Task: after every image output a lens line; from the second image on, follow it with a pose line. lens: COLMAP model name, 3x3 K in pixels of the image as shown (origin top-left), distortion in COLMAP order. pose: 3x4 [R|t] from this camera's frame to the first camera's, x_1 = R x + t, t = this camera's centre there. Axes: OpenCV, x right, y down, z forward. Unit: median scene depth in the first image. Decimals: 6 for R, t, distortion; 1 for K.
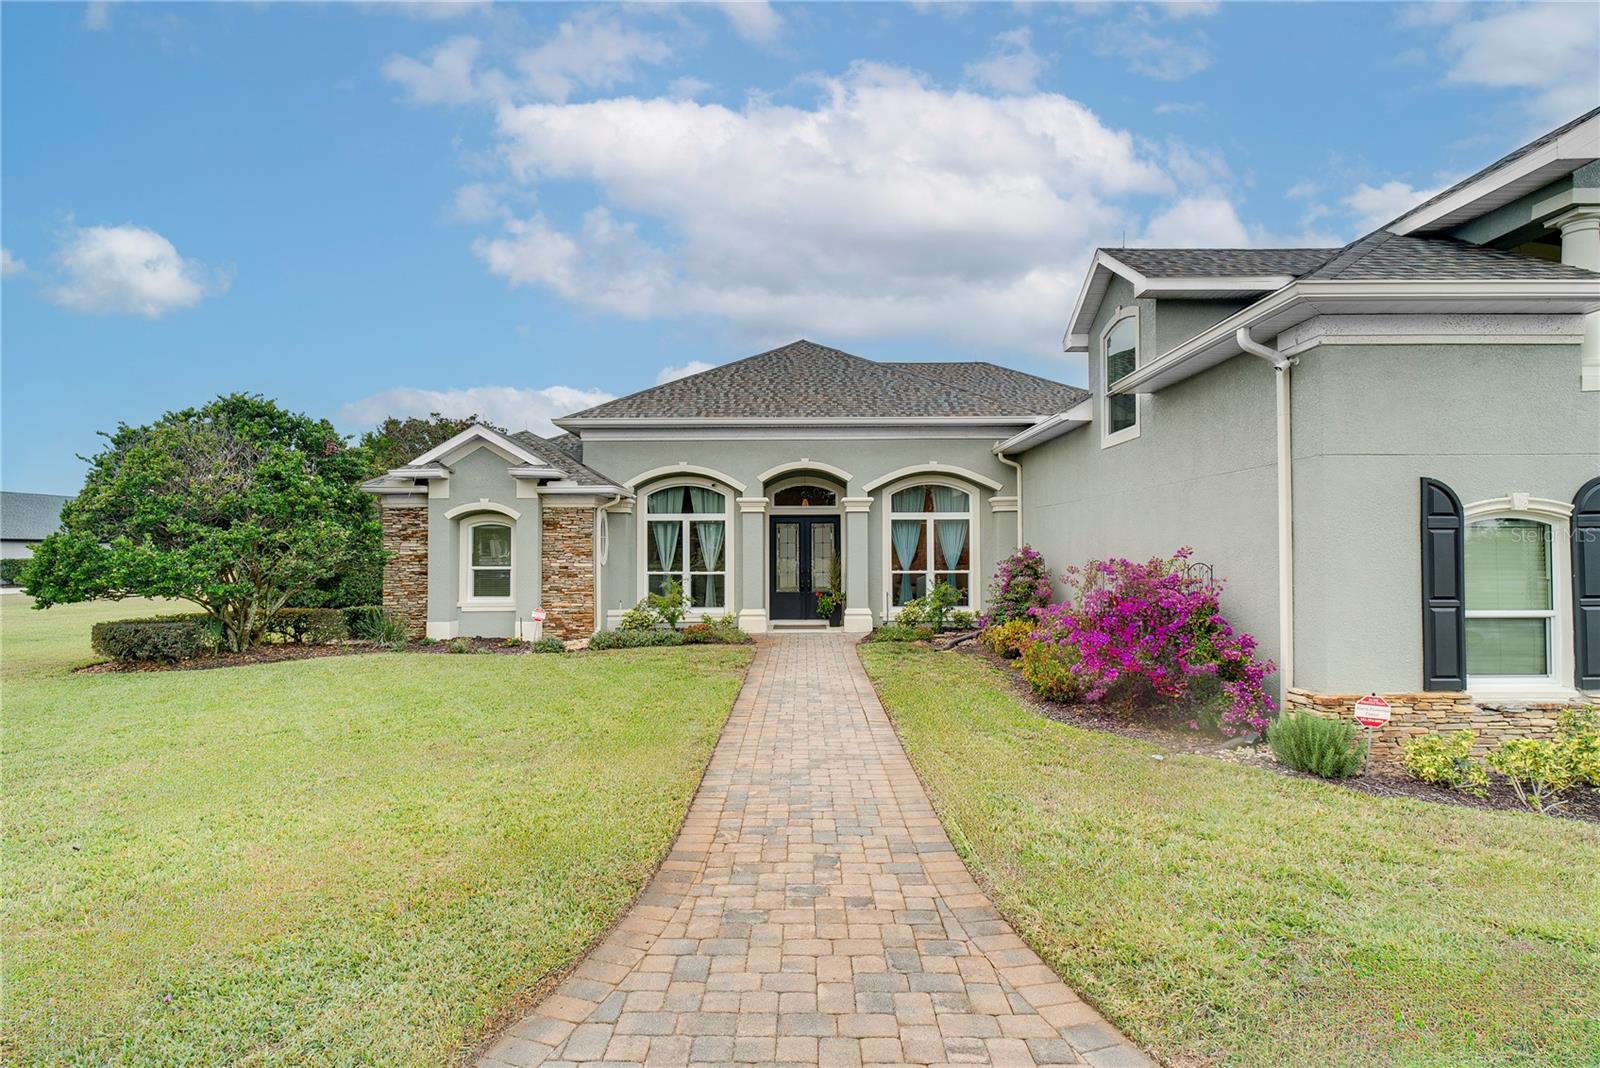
lens RADIAL K [[803.0, 0, 800.0], [0, 803.0, 534.0], [0, 0, 1]] dist [-0.001642, -0.000046]
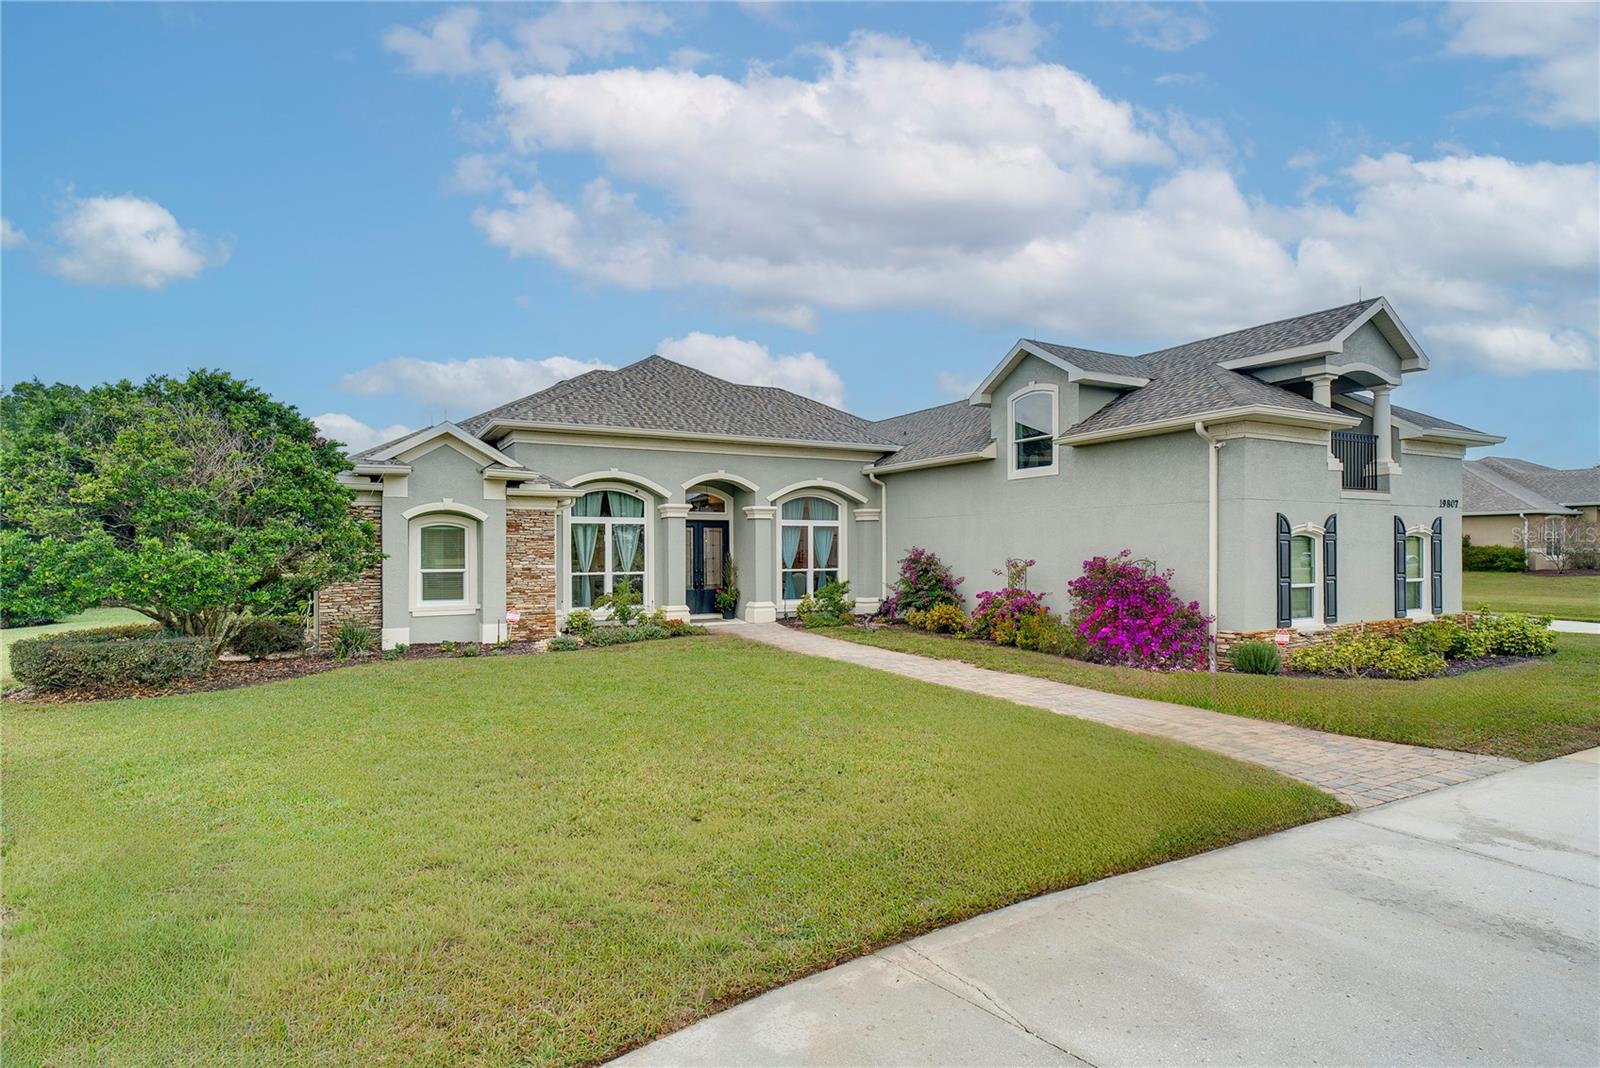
lens RADIAL K [[803.0, 0, 800.0], [0, 803.0, 534.0], [0, 0, 1]] dist [-0.001642, -0.000046]
pose [[0.882235, 0.009816, 0.470707, -0.458971], [-0.008943, 0.999952, -0.004092, -0.001265], [-0.470724, -0.000600, 0.882280, -0.048697]]
